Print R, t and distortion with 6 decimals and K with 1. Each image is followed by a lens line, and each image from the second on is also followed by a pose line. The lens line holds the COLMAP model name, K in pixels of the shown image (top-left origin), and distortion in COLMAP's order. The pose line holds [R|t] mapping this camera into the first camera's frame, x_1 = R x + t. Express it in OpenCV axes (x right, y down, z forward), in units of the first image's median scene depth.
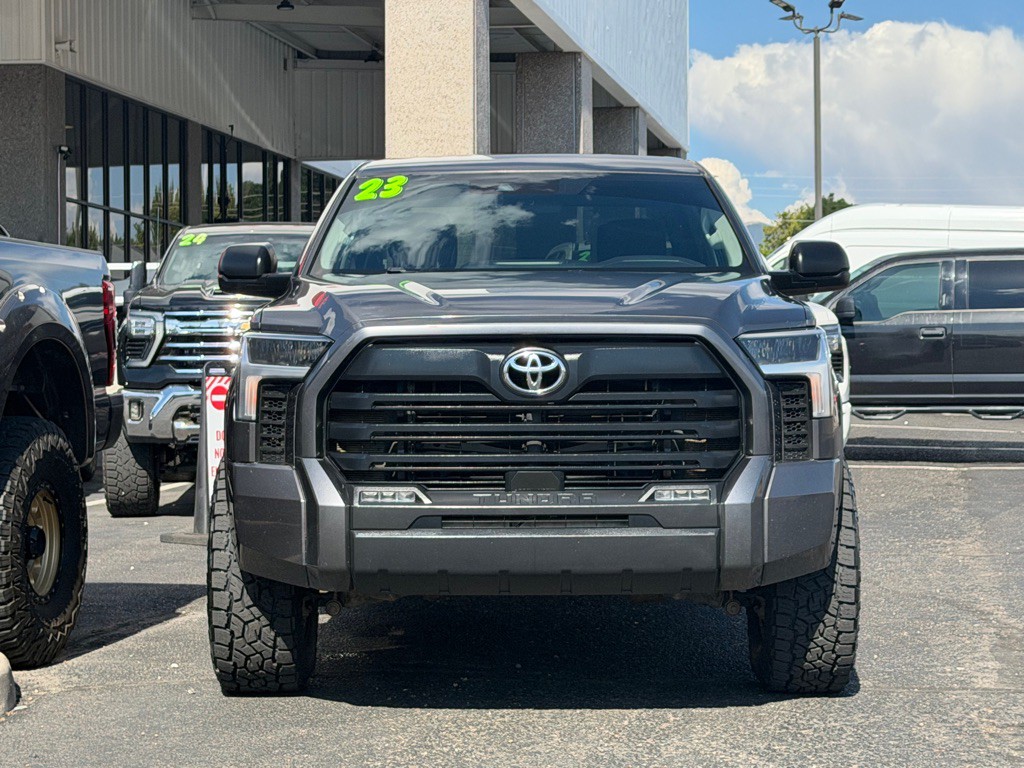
lens RADIAL K [[2277.9, 0, 628.1], [0, 2277.9, 369.1], [0, 0, 1]] dist [0.152027, 0.095639]
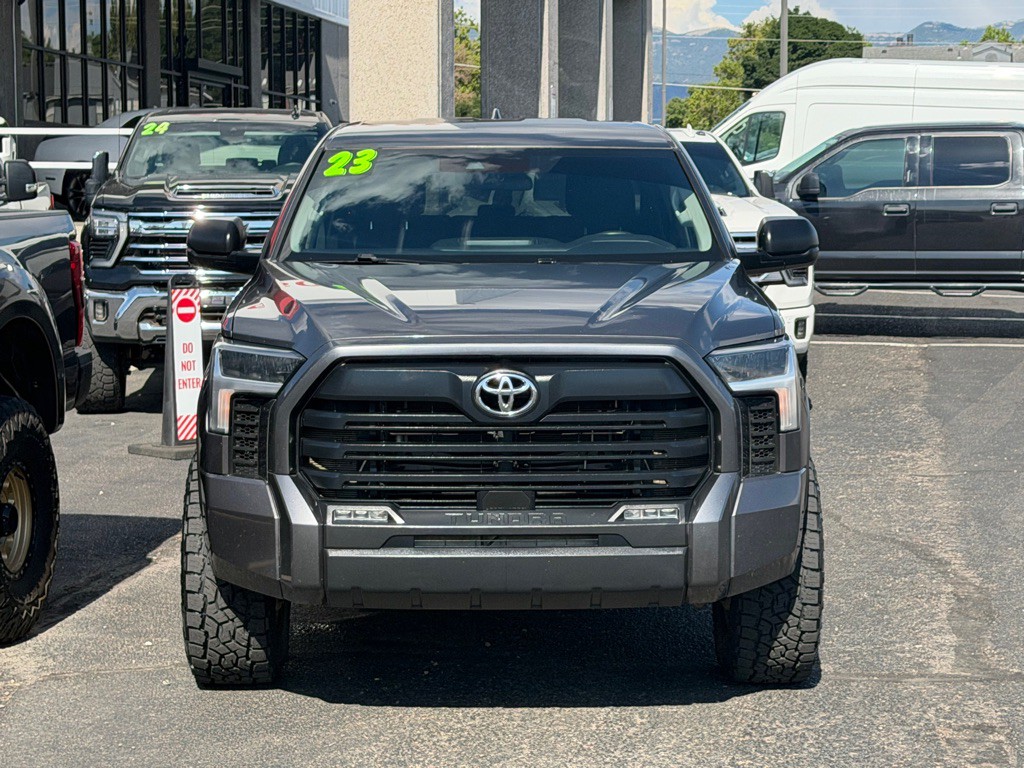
lens RADIAL K [[2270.4, 0, 643.1], [0, 2270.4, 386.2], [0, 0, 1]] dist [0.147962, 0.144986]
pose [[0.999676, 0.007568, 0.024311, -0.004036], [-0.009907, 0.995178, 0.097583, -0.082281], [-0.023455, -0.097792, 0.994930, -0.002045]]
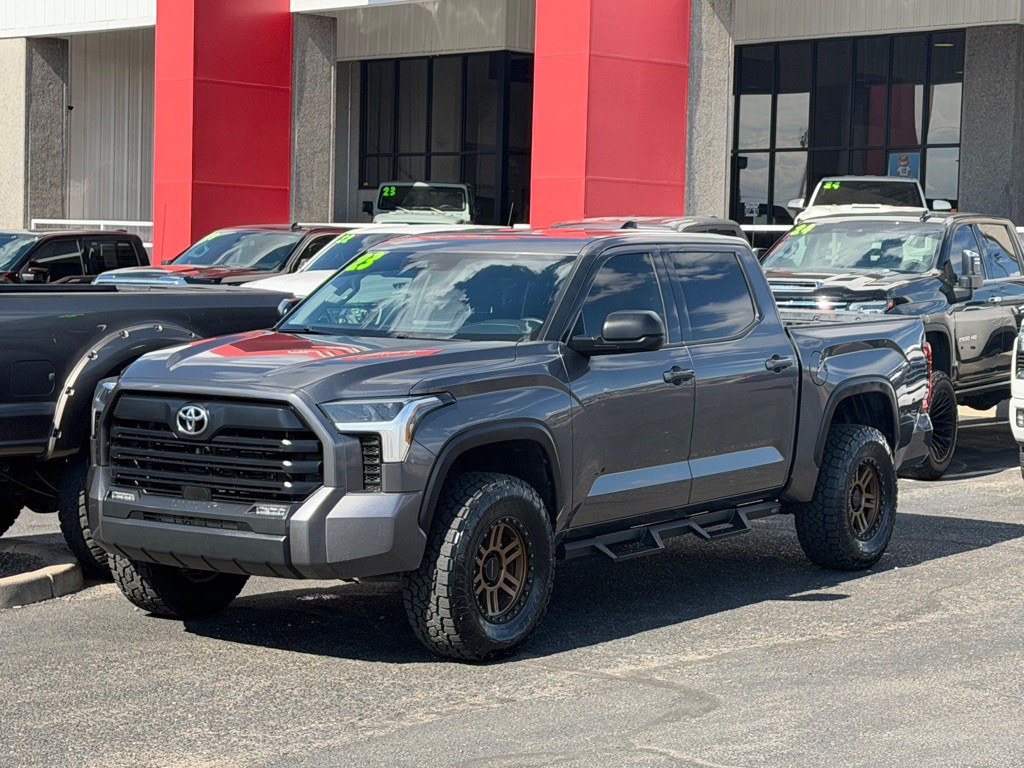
lens RADIAL K [[2492.1, 0, 690.7], [0, 2492.1, 383.8], [0, 0, 1]] dist [0.213386, 0.352927]
pose [[0.811264, 0.058064, -0.581790, 0.954084], [-0.025385, 0.997616, 0.064167, -0.110159], [0.584129, -0.037287, 0.810804, -0.109826]]
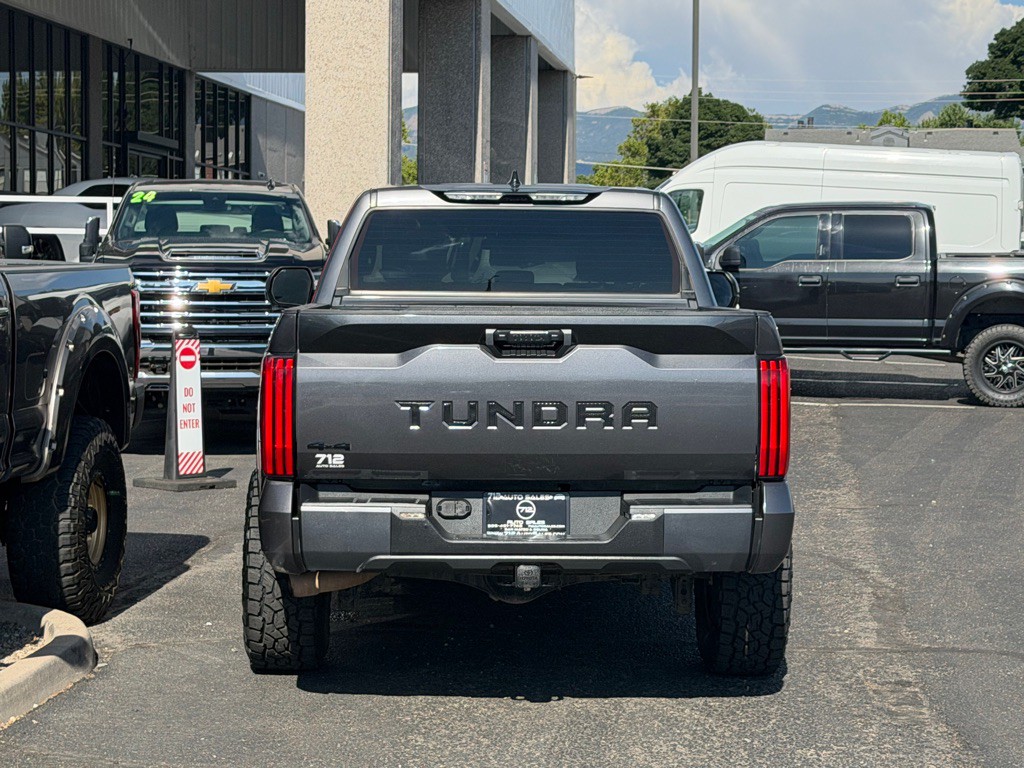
lens RADIAL K [[2299.0, 0, 681.0], [0, 2299.0, 381.2], [0, 0, 1]] dist [0.195567, -0.179839]
pose [[0.996095, 0.016955, 0.086650, -0.055074], [-0.022187, 0.997965, 0.059779, -0.075547], [-0.085460, -0.061468, 0.994444, -0.228093]]
